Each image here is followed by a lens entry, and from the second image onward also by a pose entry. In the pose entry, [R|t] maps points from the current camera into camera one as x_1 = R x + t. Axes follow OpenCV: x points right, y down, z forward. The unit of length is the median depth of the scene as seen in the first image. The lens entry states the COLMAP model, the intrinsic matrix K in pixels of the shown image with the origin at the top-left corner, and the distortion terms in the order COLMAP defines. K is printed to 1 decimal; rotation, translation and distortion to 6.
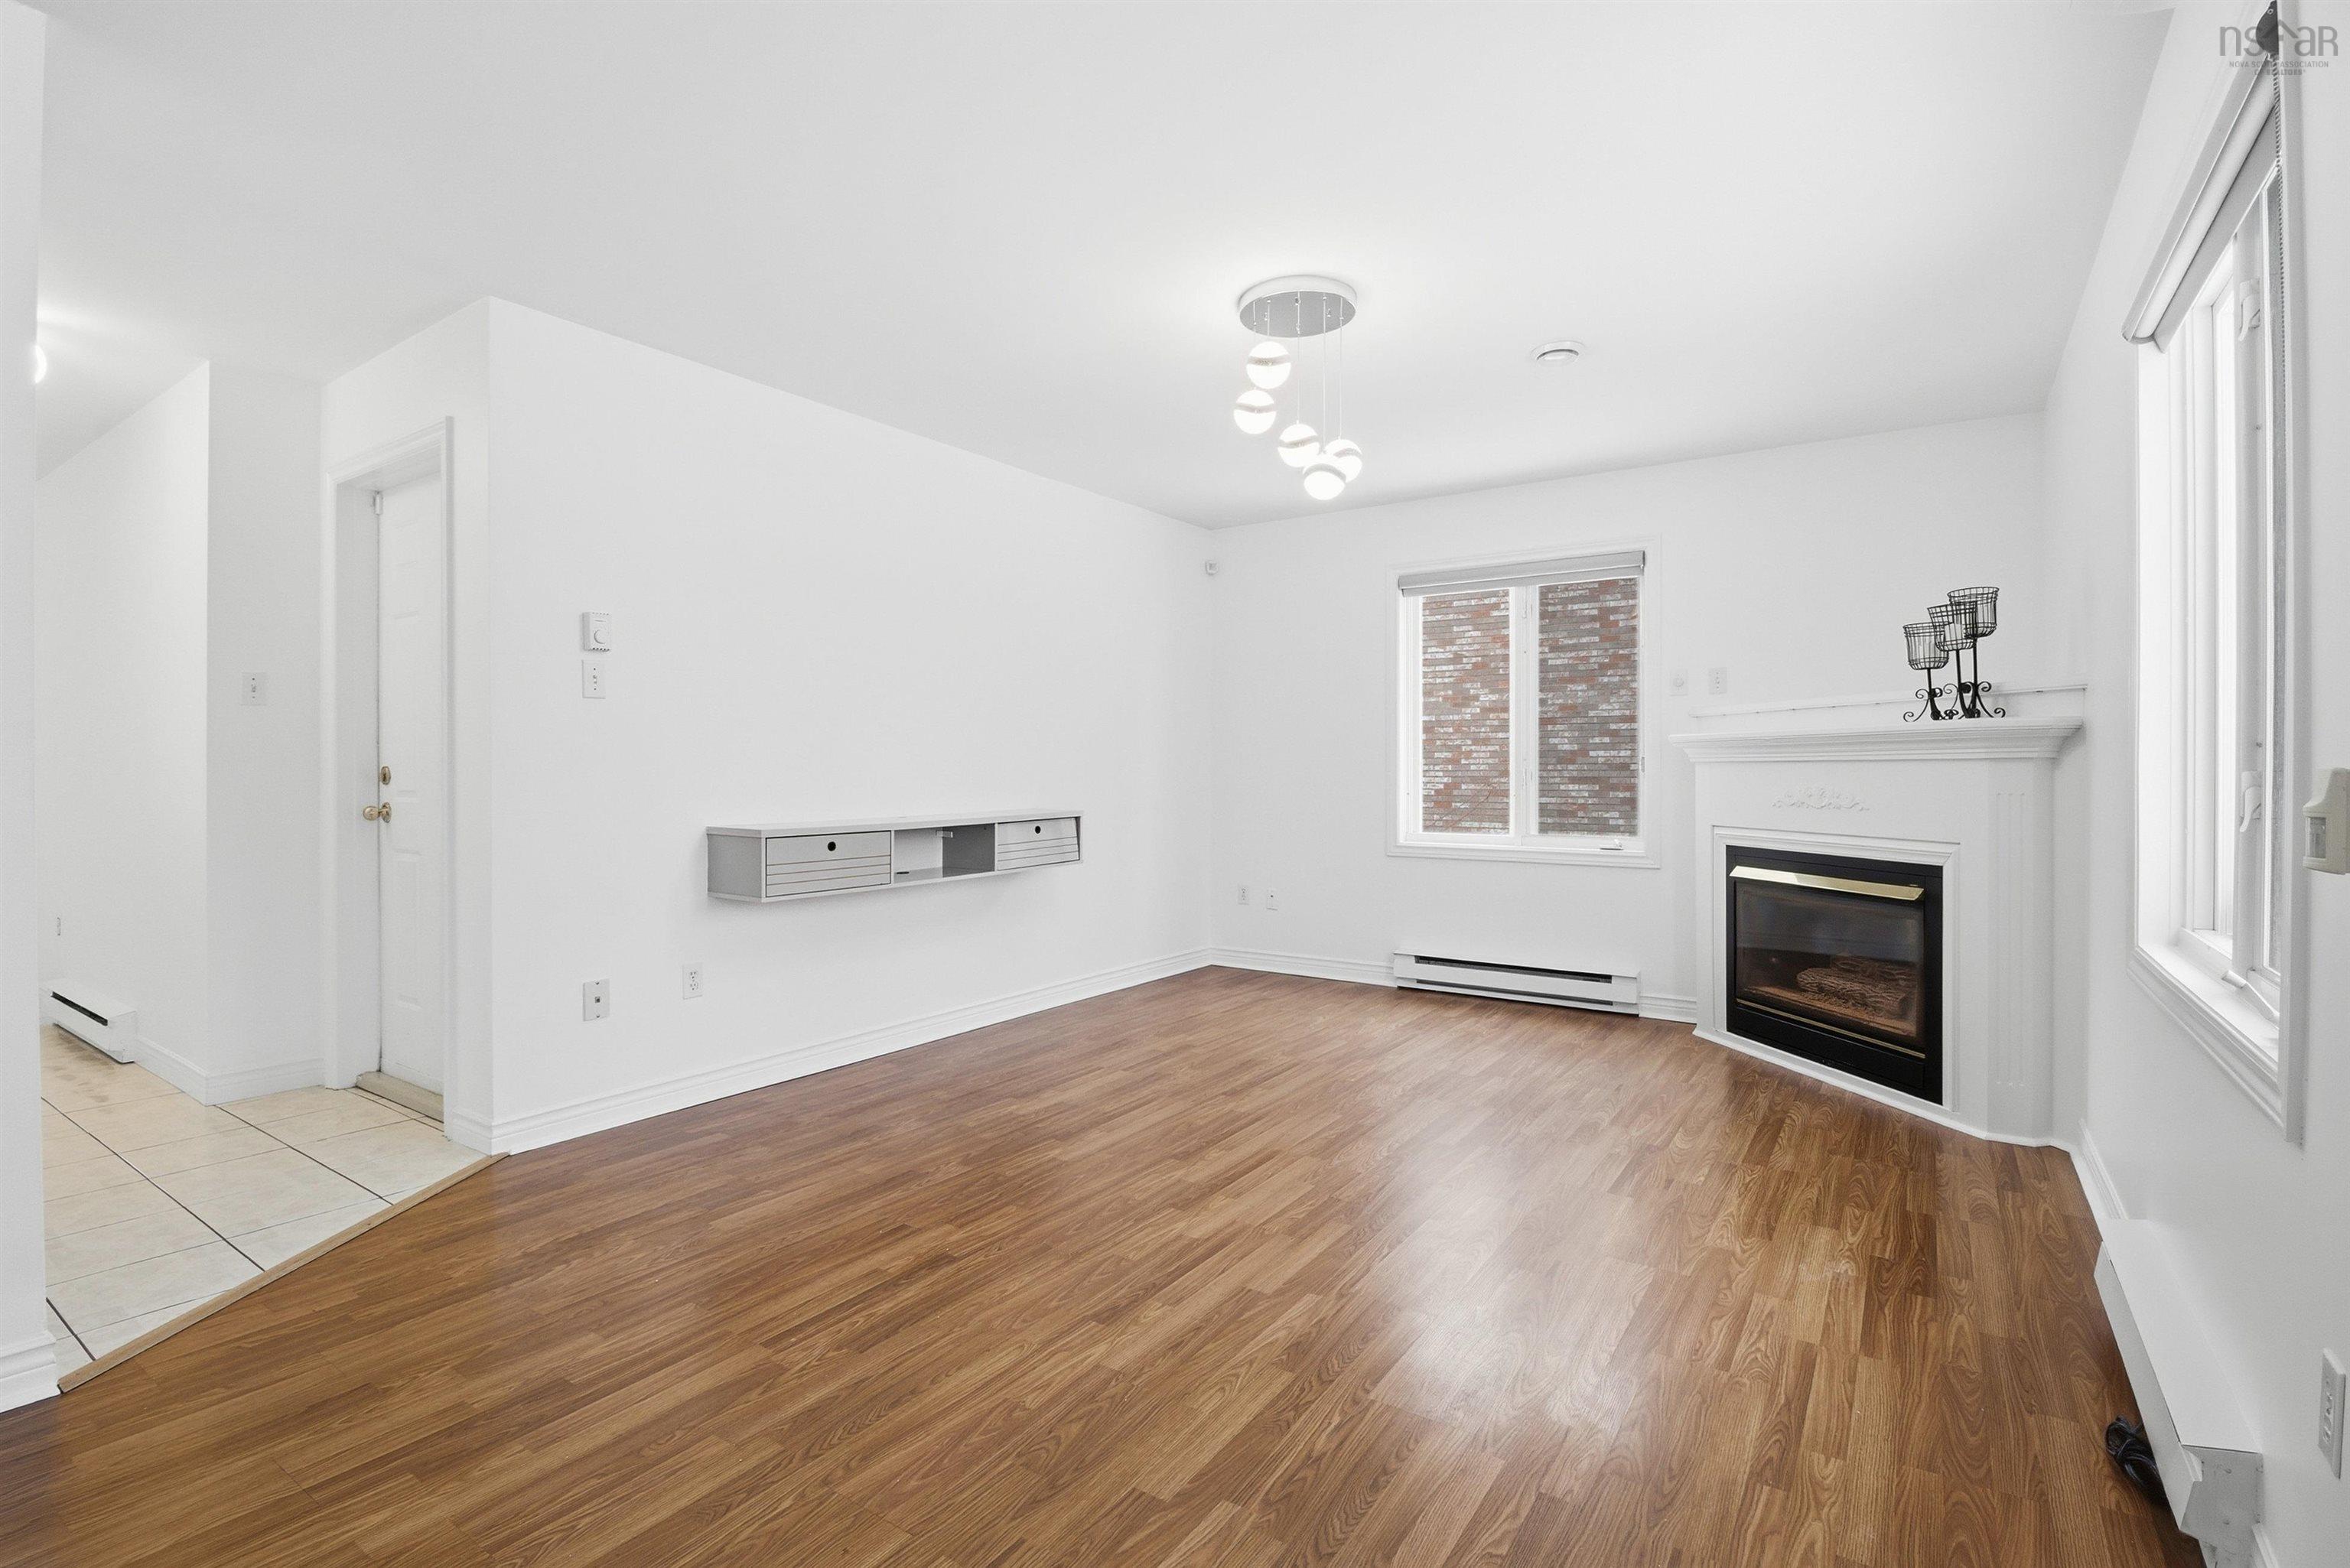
lens RADIAL K [[1088.8, 0, 1174.7], [0, 1088.8, 786.2], [0, 0, 1]] dist [-0.007964, -0.004046]
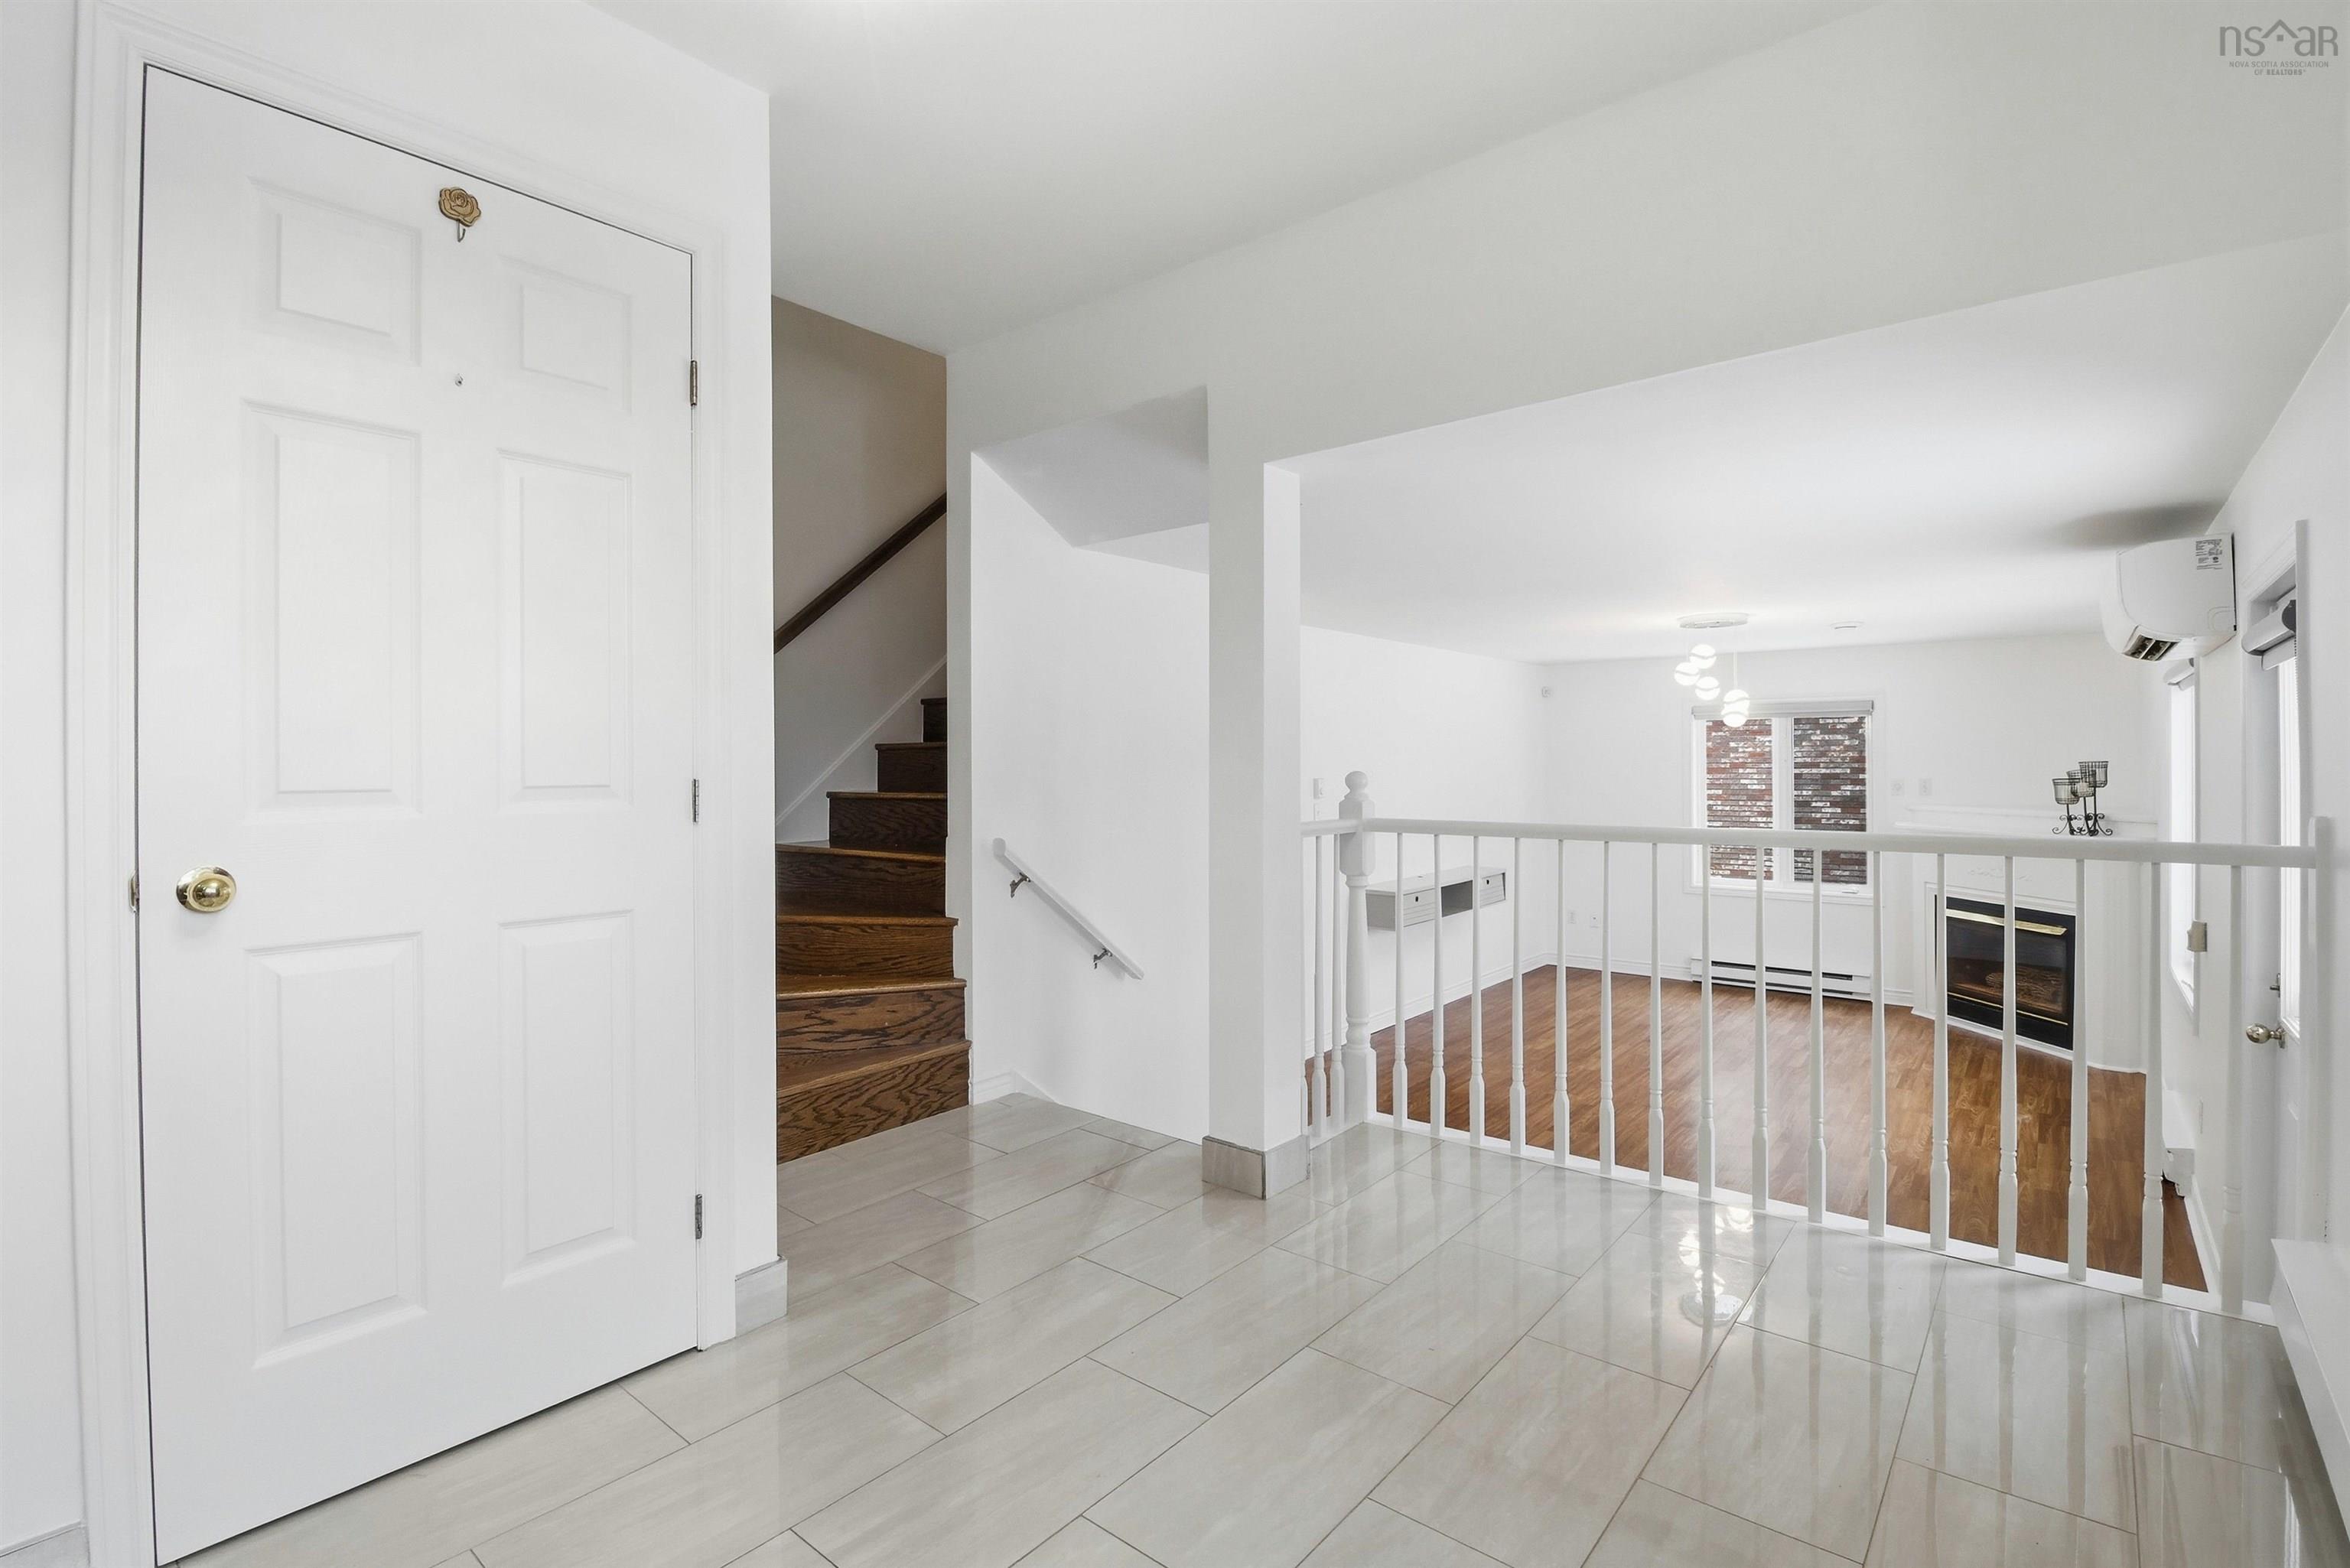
lens RADIAL K [[1088.8, 0, 1173.7], [0, 1088.8, 769.2], [0, 0, 1]] dist [-0.007964, -0.004046]
pose [[0.996583, -0.004028, -0.082502, -0.610471], [0.003538, 0.999975, -0.006085, -0.161045], [0.082524, 0.005773, 0.996572, -0.876927]]
